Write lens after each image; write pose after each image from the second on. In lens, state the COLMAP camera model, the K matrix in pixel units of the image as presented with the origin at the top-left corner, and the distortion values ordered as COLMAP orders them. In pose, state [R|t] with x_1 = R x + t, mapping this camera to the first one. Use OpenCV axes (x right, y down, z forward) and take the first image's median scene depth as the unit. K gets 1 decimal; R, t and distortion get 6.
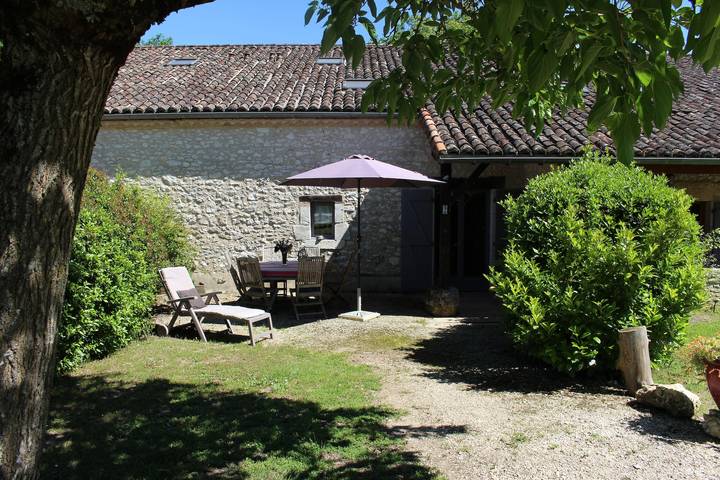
lens RADIAL K [[791.0, 0, 360.0], [0, 791.0, 240.0], [0, 0, 1]] dist [-0.031195, 0.010928]
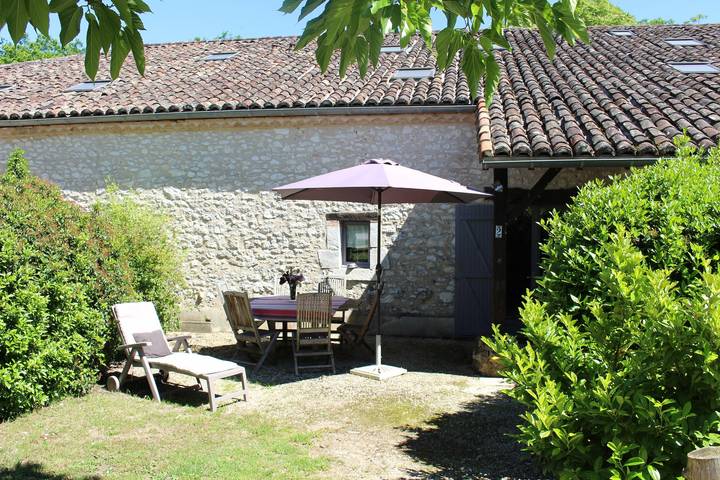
lens RADIAL K [[791.0, 0, 360.0], [0, 791.0, 240.0], [0, 0, 1]] dist [-0.031195, 0.010928]
pose [[0.977956, 0.009146, -0.208610, 0.126666], [-0.014062, 0.999657, -0.022095, -0.011728], [0.208336, 0.024541, 0.977749, 0.234344]]
